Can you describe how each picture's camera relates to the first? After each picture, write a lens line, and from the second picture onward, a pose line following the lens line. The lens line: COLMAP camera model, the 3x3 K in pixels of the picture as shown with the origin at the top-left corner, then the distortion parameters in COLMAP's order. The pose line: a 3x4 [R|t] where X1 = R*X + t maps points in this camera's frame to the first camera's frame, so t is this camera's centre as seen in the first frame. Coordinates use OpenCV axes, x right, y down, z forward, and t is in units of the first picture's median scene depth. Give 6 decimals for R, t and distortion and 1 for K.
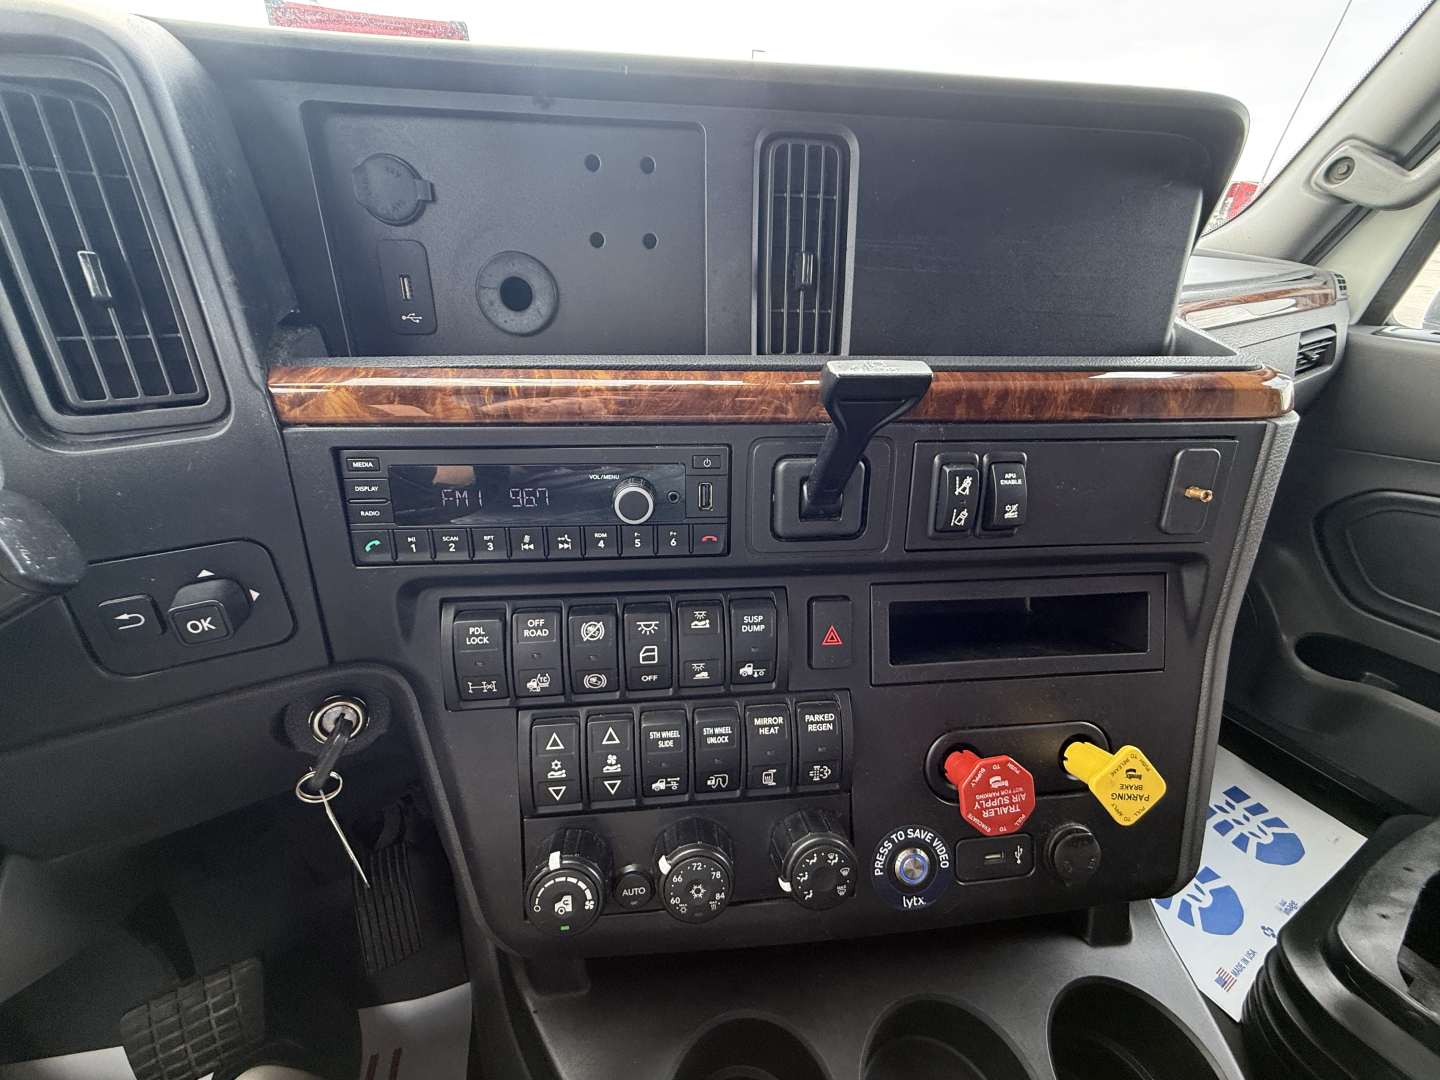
lens RADIAL K [[578.4, 0, 712.9], [0, 578.4, 538.6], [0, 0, 1]] dist [0.001020, 0.000617]
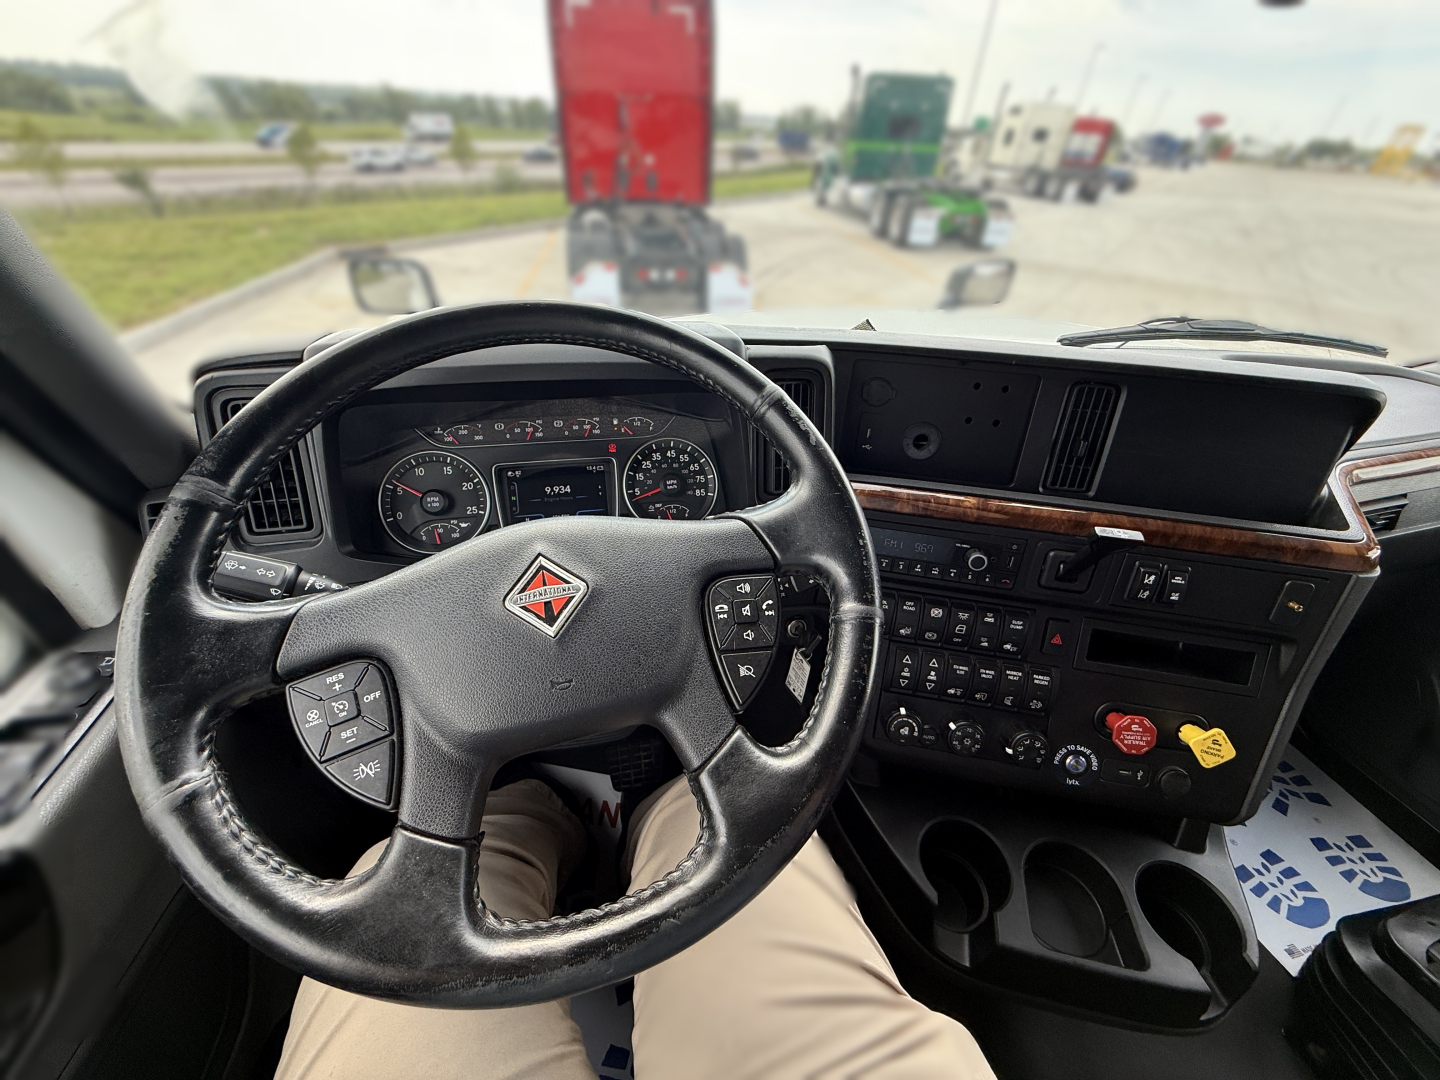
lens RADIAL K [[578.4, 0, 712.9], [0, 578.4, 538.6], [0, 0, 1]] dist [0.001020, 0.000617]
pose [[0.958547, 0.173615, -0.225934, -0.545892], [-0.158214, 0.983764, 0.084718, -0.152881], [0.236974, -0.045460, 0.970452, -1.203428]]
